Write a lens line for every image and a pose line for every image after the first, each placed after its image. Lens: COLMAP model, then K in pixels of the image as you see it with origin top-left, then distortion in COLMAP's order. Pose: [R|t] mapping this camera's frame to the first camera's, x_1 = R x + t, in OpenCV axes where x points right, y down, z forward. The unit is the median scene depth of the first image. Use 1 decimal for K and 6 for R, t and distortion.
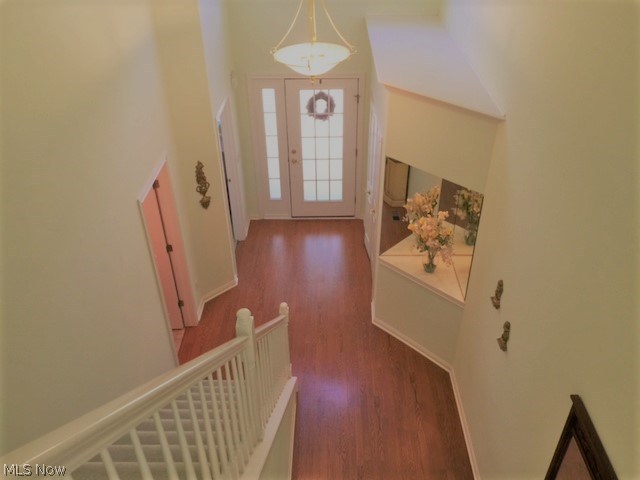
lens RADIAL K [[552.1, 0, 317.3], [0, 552.1, 239.8], [0, 0, 1]] dist [0.091205, -0.123980]
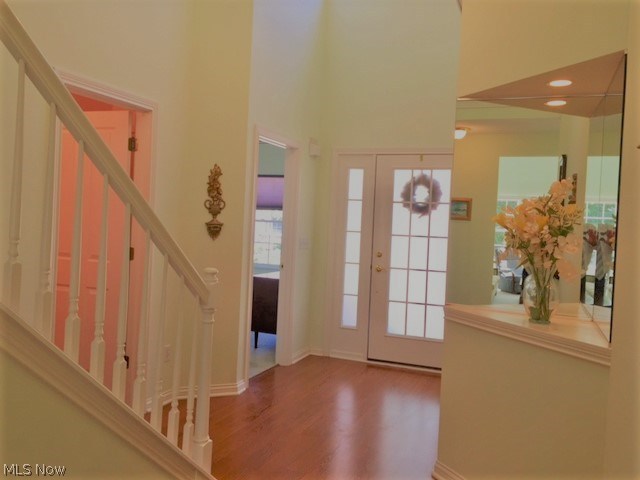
lens RADIAL K [[552.1, 0, 324.1], [0, 552.1, 239.5], [0, 0, 1]] dist [0.091205, -0.123980]
pose [[0.935927, 0.066097, -0.345935, 0.146435], [-0.248233, 0.820582, -0.514806, 0.228035], [0.249841, 0.567694, 0.784413, 0.405543]]
